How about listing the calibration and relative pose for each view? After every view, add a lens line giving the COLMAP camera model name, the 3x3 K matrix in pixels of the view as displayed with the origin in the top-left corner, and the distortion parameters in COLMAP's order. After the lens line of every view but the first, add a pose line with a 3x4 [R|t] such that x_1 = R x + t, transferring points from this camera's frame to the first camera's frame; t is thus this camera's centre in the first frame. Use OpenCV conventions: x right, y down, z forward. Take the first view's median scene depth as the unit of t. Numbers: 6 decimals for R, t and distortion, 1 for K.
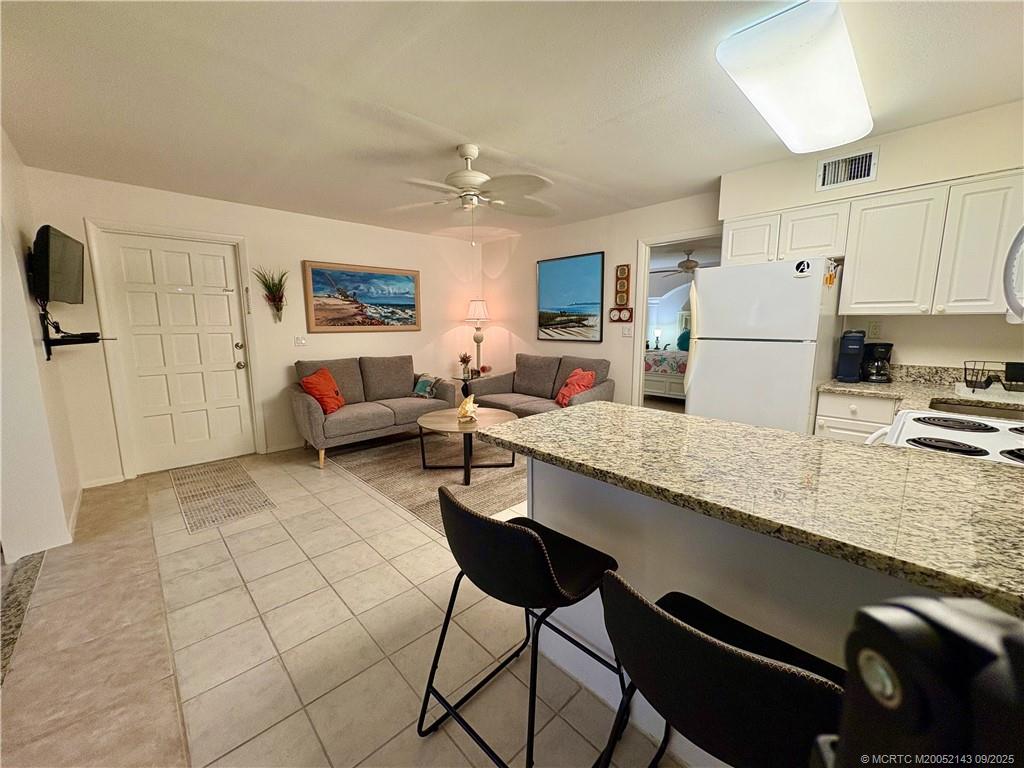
lens RADIAL K [[408.3, 0, 512.0], [0, 408.3, 384.0], [0, 0, 1]] dist [0.001577, -0.000032]
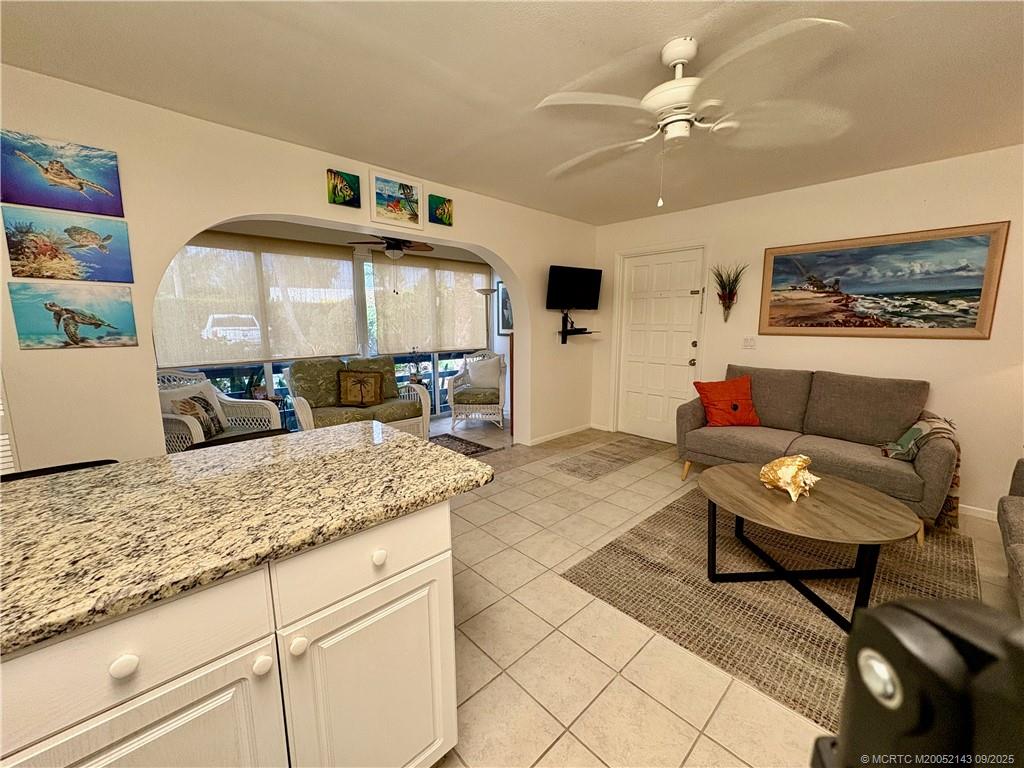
lens RADIAL K [[408.3, 0, 512.0], [0, 408.3, 384.0], [0, 0, 1]] dist [0.001577, -0.000032]
pose [[-0.009229, 0.155485, -0.987795, 0.367861], [-0.150270, 0.976404, 0.155096, -0.079452], [0.988602, 0.149867, 0.014353, 0.498593]]
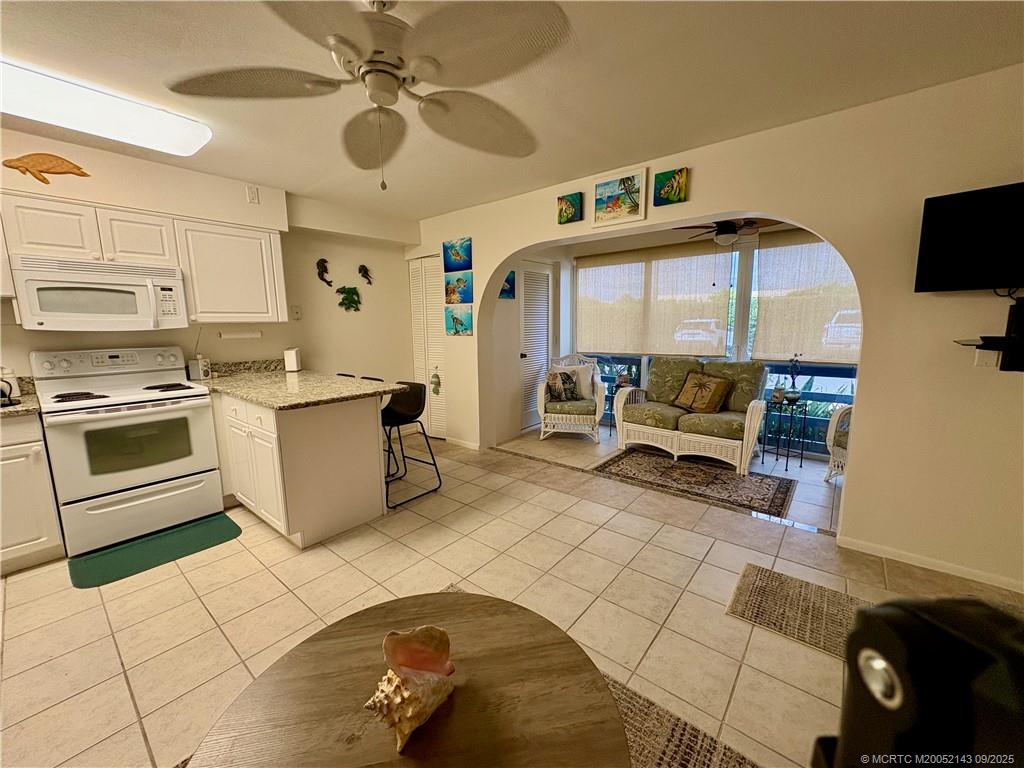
lens RADIAL K [[408.3, 0, 512.0], [0, 408.3, 384.0], [0, 0, 1]] dist [0.001577, -0.000032]
pose [[-0.993352, 0.032471, -0.110444, -0.124021], [-0.001710, 0.955126, 0.296194, -0.155347], [0.115106, 0.294414, -0.948721, 1.007346]]
